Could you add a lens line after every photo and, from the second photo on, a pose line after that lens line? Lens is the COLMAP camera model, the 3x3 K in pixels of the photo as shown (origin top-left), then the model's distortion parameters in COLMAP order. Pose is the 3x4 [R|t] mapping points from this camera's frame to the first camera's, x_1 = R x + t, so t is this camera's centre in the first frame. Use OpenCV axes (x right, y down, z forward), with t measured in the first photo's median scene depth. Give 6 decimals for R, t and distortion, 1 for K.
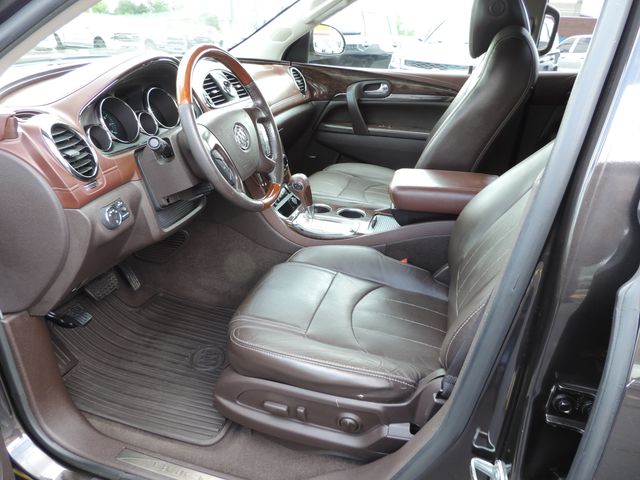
lens RADIAL K [[444.1, 0, 320.0], [0, 444.1, 240.0], [0, 0, 1]] dist [-0.048991, 0.000675]
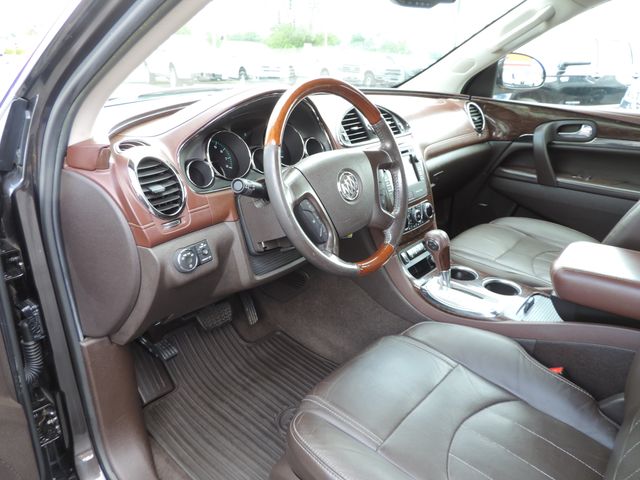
lens RADIAL K [[444.5, 0, 320.0], [0, 444.5, 240.0], [0, 0, 1]] dist [-0.023629, 0.000246]
pose [[0.901707, 0.142097, -0.408330, 0.101058], [-0.167766, 0.985442, -0.027545, -0.075831], [0.398471, 0.093342, 0.912419, 0.167954]]
